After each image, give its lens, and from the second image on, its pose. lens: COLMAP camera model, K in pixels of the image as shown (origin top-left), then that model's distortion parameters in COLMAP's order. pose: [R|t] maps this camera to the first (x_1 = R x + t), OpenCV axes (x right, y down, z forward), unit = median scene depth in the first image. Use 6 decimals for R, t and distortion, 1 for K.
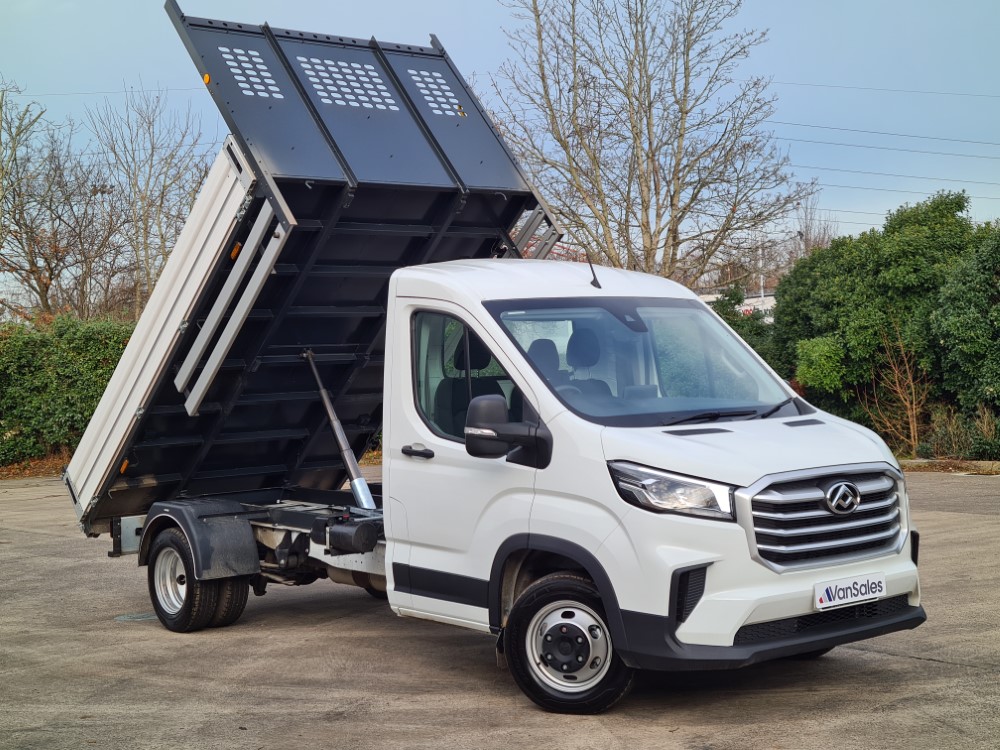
lens RADIAL K [[1541.0, 0, 514.0], [0, 1541.0, 374.8], [0, 0, 1]] dist [0.061591, 0.148921]
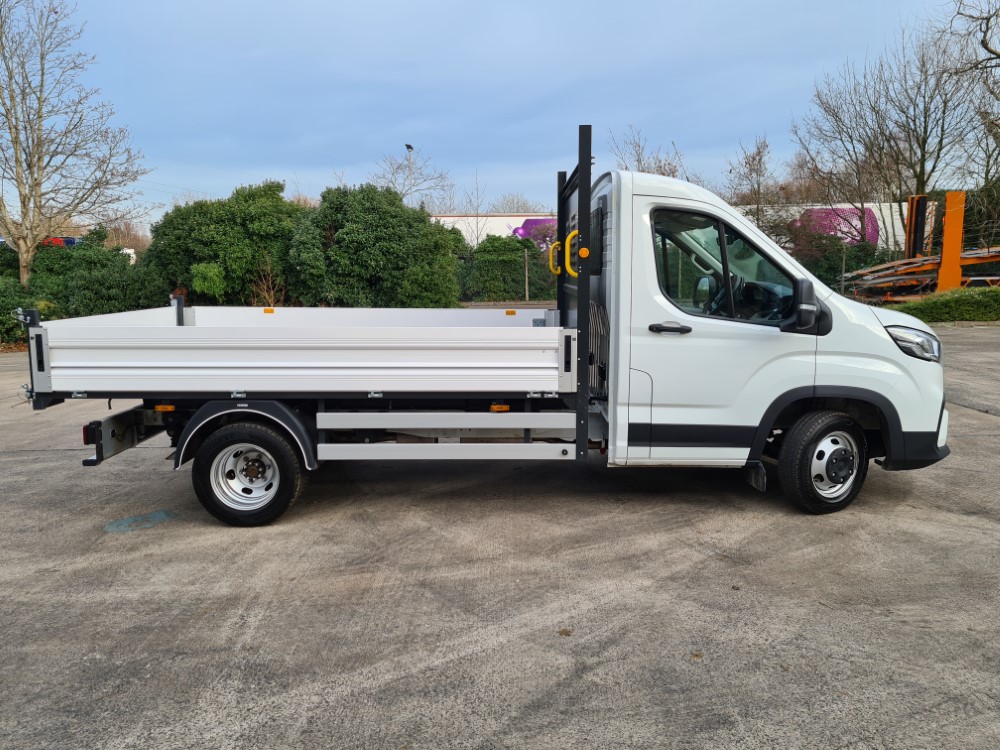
lens RADIAL K [[744.0, 0, 510.3], [0, 744.0, 369.6], [0, 0, 1]] dist [0.066039, -0.048065]
pose [[0.642205, -0.076640, 0.762692, -0.561609], [0.000357, 0.995019, 0.099685, 0.022926], [-0.766533, -0.063746, 0.639033, 0.696020]]
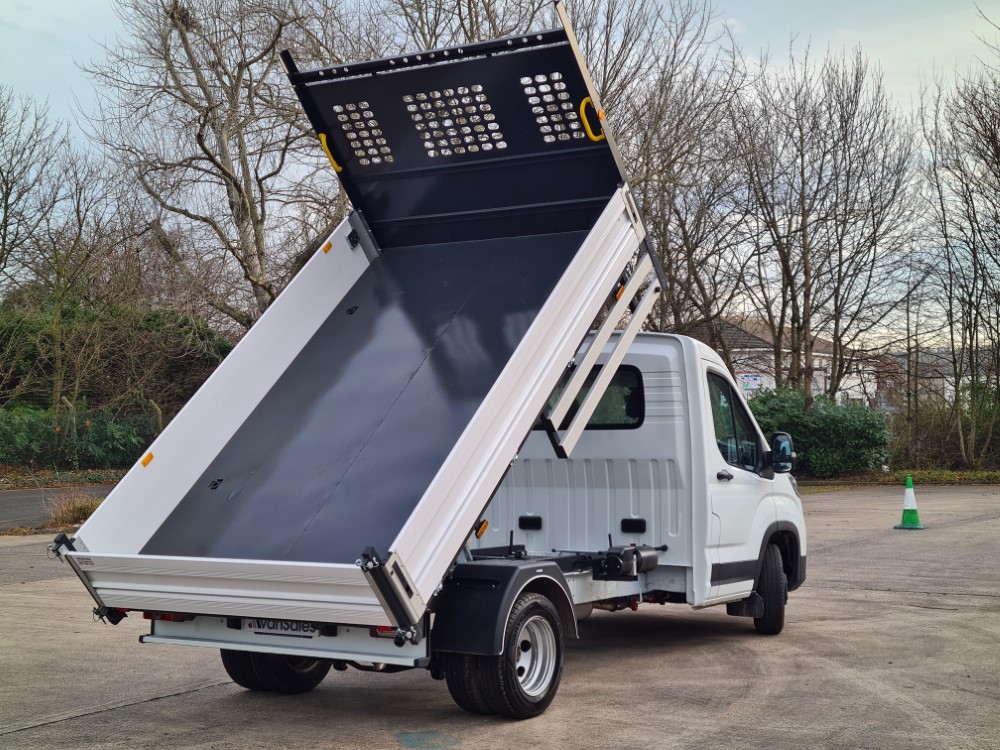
lens RADIAL K [[1505.9, 0, 500.7], [0, 1505.9, 330.9], [0, 0, 1]] dist [0.059383, -0.004980]
pose [[-0.300379, 0.096900, 0.948885, -1.221285], [0.030364, 0.995293, -0.092027, 0.037561], [-0.953337, 0.001169, -0.301907, 1.524734]]
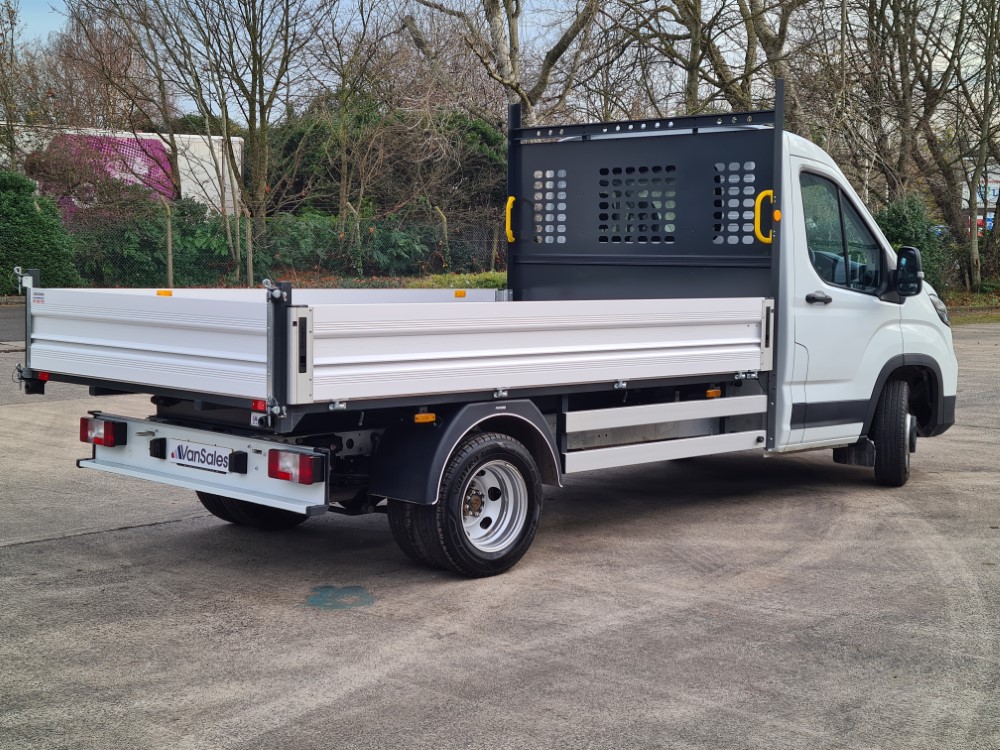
lens RADIAL K [[1541.0, 0, 514.0], [0, 1541.0, 374.8], [0, 0, 1]] dist [0.061591, 0.148921]
pose [[-0.082957, -0.054012, 0.995088, -1.115826], [0.009975, 0.998435, 0.055025, 0.039349], [-0.996503, 0.014490, -0.082288, 1.262533]]
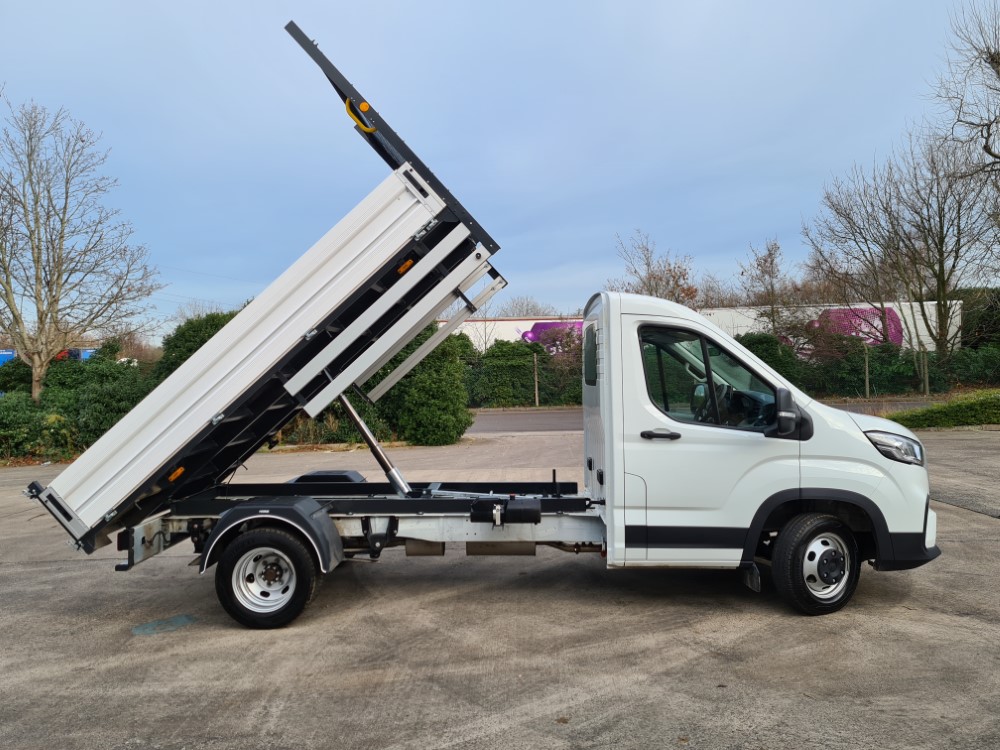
lens RADIAL K [[785.5, 0, 495.6], [0, 785.5, 371.1], [0, 0, 1]] dist [0.072656, -0.057610]
pose [[0.666899, 0.018658, 0.744914, -0.617897], [0.012709, 0.999256, -0.036406, 0.018030], [-0.745040, 0.033747, 0.666166, 0.638345]]
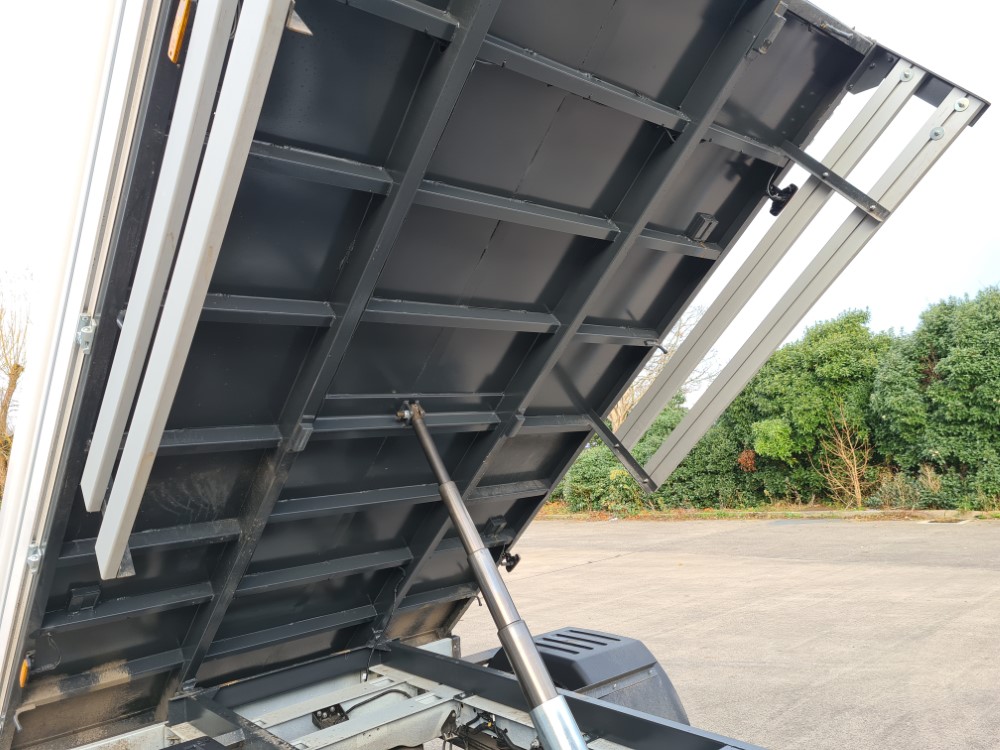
lens RADIAL K [[743.5, 0, 485.6], [0, 743.5, 372.2], [0, 0, 1]] dist [0.062446, -0.053026]
pose [[0.998987, -0.044698, 0.005243, -0.139842], [0.045004, 0.991847, -0.119223, 0.004226], [0.000128, 0.119339, 0.992854, 0.957728]]
